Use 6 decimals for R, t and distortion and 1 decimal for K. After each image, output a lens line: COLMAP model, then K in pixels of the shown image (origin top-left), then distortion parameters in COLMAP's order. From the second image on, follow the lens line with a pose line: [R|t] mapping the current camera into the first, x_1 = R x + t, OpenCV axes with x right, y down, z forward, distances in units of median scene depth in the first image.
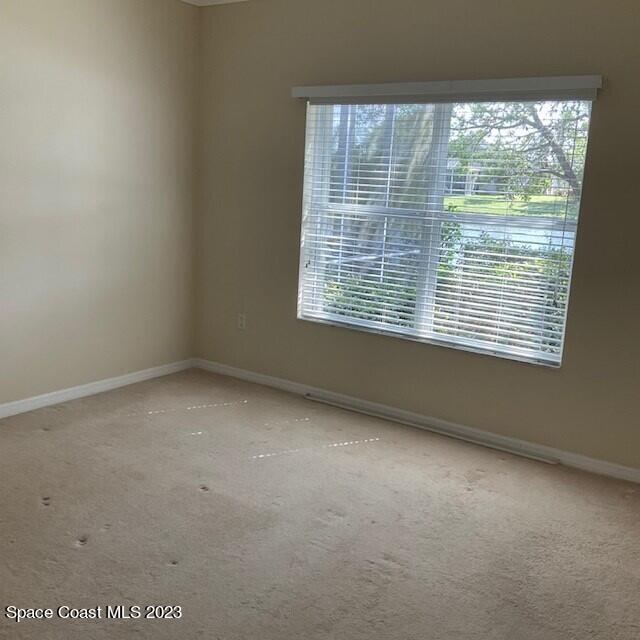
lens RADIAL K [[756.1, 0, 320.0], [0, 756.1, 320.0], [0, 0, 1]] dist [0.098562, -0.039844]
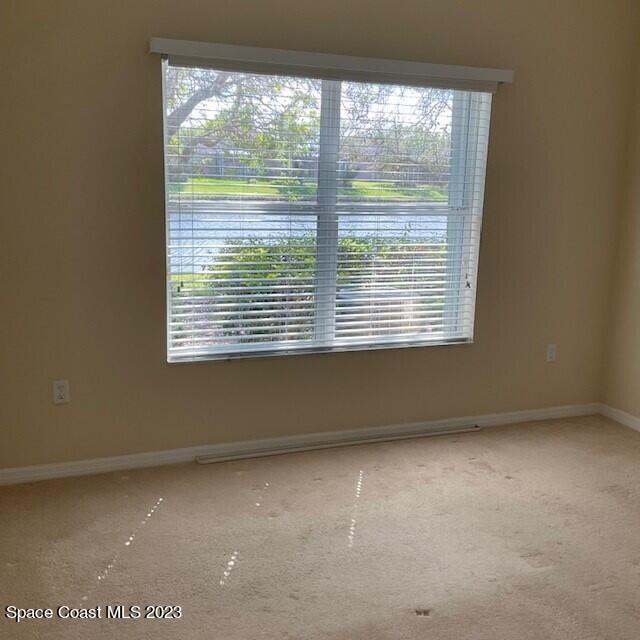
lens RADIAL K [[756.1, 0, 320.0], [0, 756.1, 320.0], [0, 0, 1]] dist [0.098562, -0.039844]
pose [[0.519034, -0.204059, 0.830038, -0.622130], [0.149884, 0.977767, 0.146653, -0.144399], [-0.841510, 0.048292, 0.538079, 0.549392]]
